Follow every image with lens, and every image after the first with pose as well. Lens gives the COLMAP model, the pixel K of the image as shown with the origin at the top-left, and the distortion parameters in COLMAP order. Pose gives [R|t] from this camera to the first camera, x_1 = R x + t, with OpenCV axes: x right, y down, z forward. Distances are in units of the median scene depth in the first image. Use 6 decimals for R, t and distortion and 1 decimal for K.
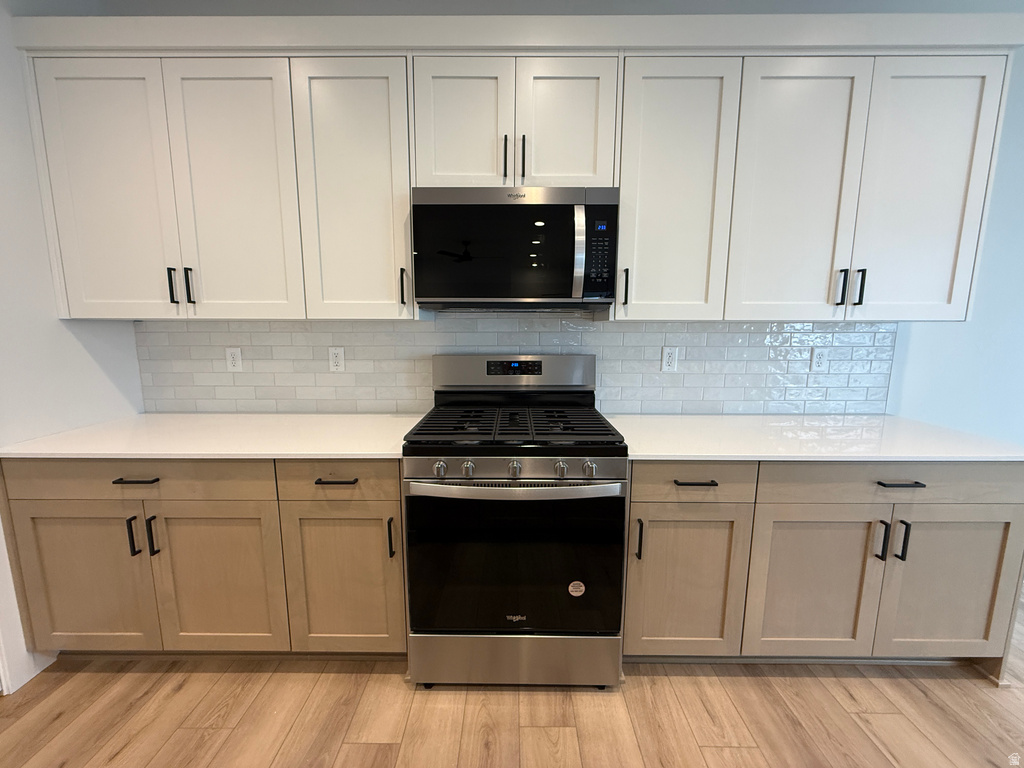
lens RADIAL K [[408.2, 0, 510.0], [0, 408.2, 383.6], [0, 0, 1]] dist [-0.000429, 0.000347]
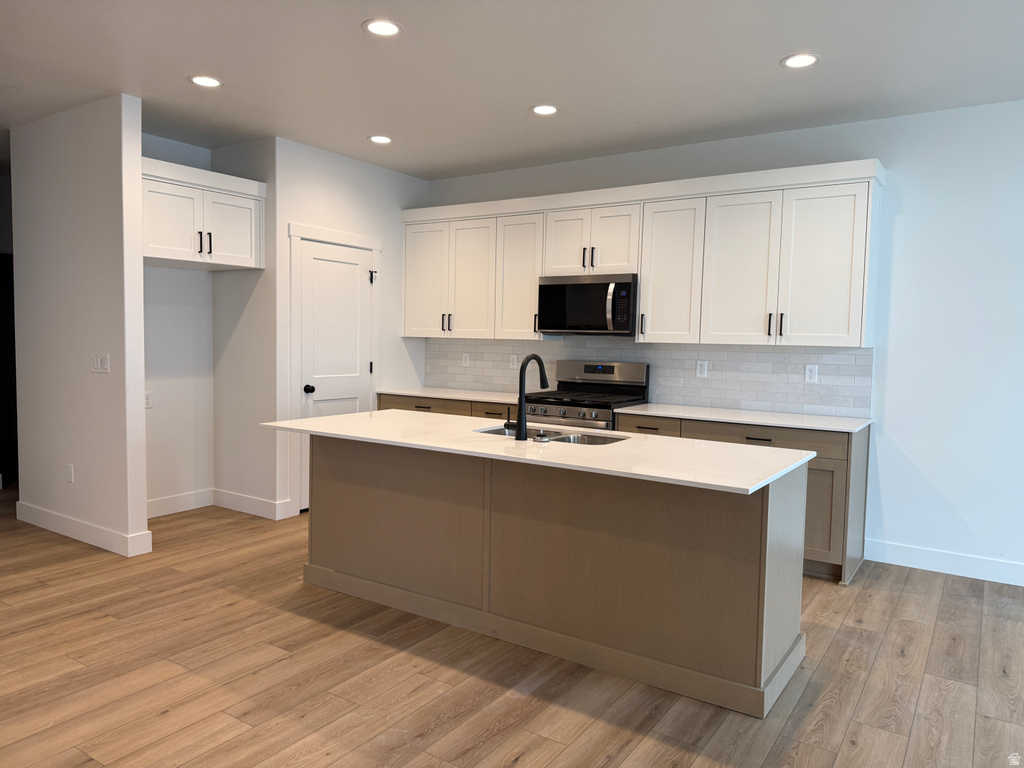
lens RADIAL K [[716.8, 0, 507.2], [0, 716.8, 380.2], [0, 0, 1]] dist [0.035728, -0.029861]
pose [[0.832267, 0.047597, -0.552327, 1.504968], [-0.092427, 0.994276, -0.053591, 0.225189], [0.546615, 0.095652, 0.831903, -1.869858]]
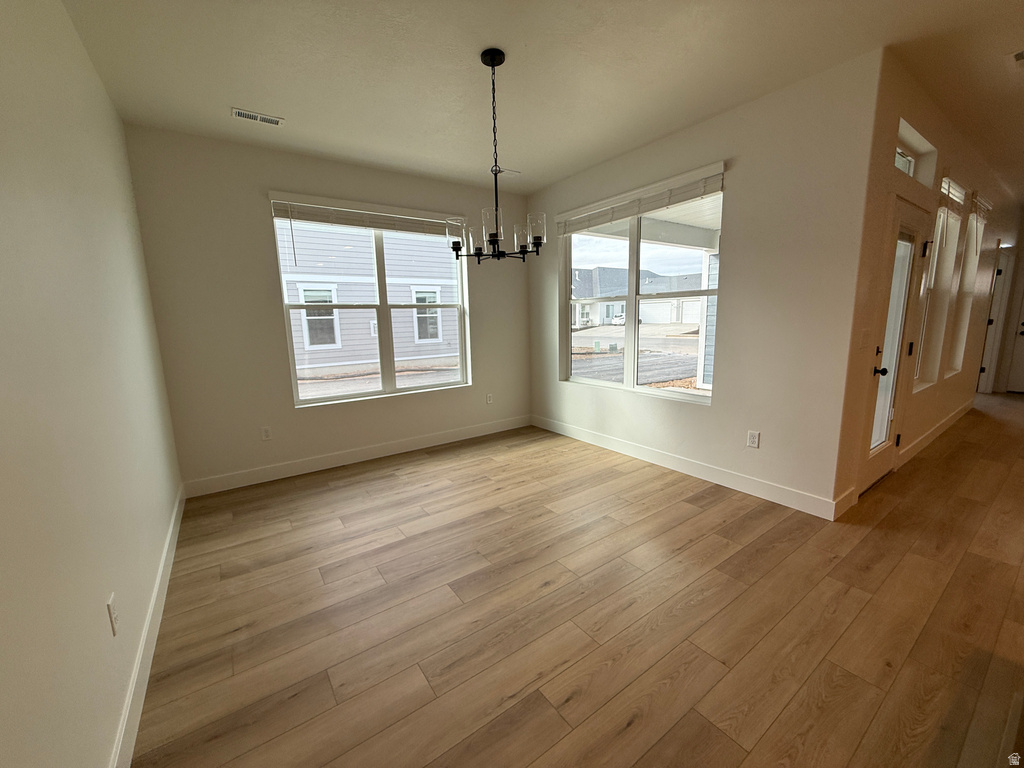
lens RADIAL K [[408.2, 0, 506.7], [0, 408.2, 386.2], [0, 0, 1]] dist [-0.000429, 0.000347]
pose [[-0.576647, -0.122631, 0.807737, 1.127049], [0.136453, 0.960327, 0.243212, -0.149156], [-0.805518, 0.250466, -0.537037, 0.961240]]
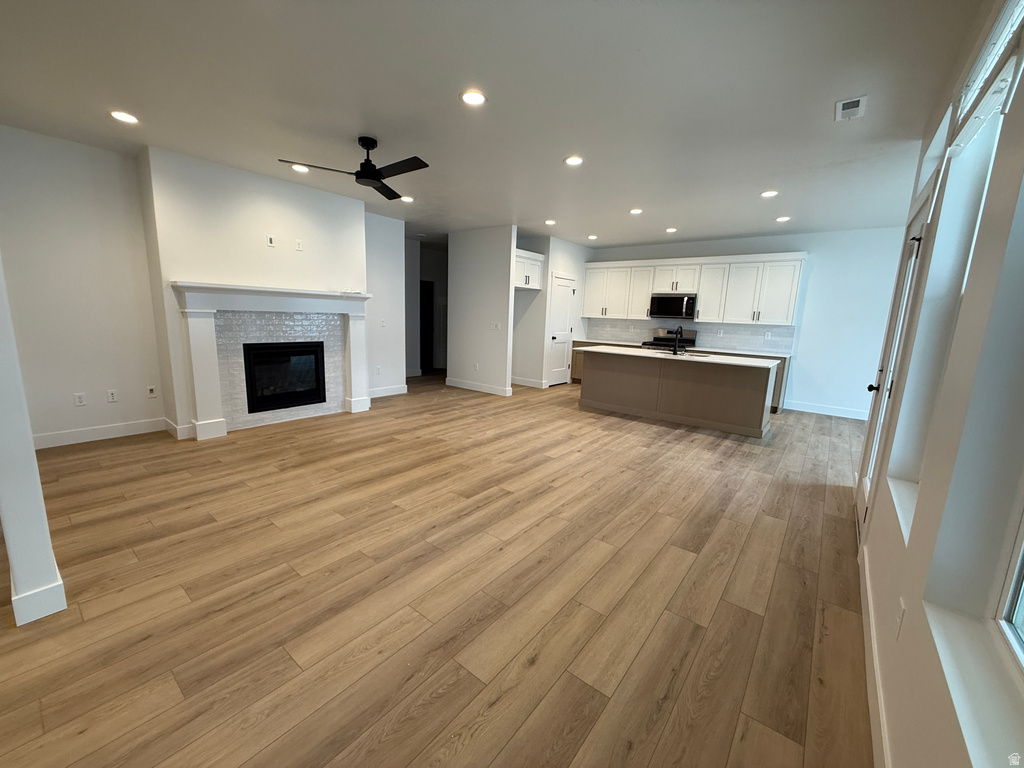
lens RADIAL K [[408.2, 0, 505.9], [0, 408.2, 383.1], [0, 0, 1]] dist [-0.000429, 0.000347]
pose [[0.779425, 0.129955, -0.612869, 1.445465], [-0.118853, 0.991156, 0.059015, 0.480809], [0.615118, 0.026843, 0.787978, -3.681087]]
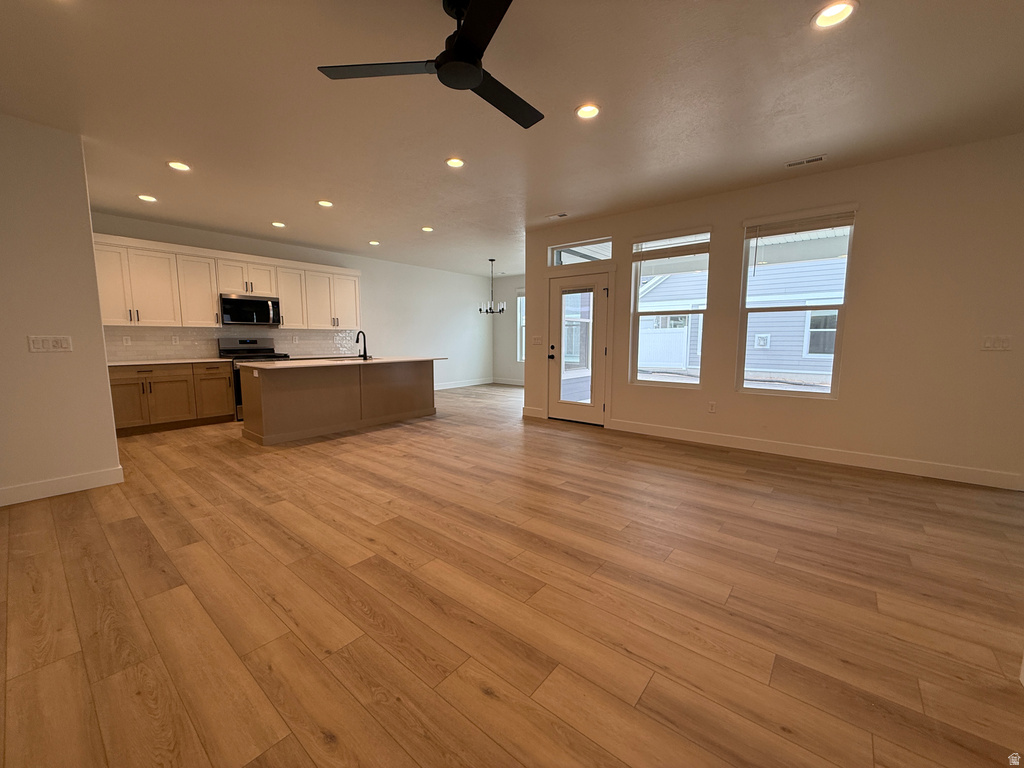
lens RADIAL K [[408.2, 0, 513.5], [0, 408.2, 385.2], [0, 0, 1]] dist [-0.000429, 0.000347]
pose [[0.628891, -0.090635, 0.772192, -1.449057], [0.105913, 0.993911, 0.030401, 0.518222], [-0.770246, 0.062667, 0.634661, -3.273143]]
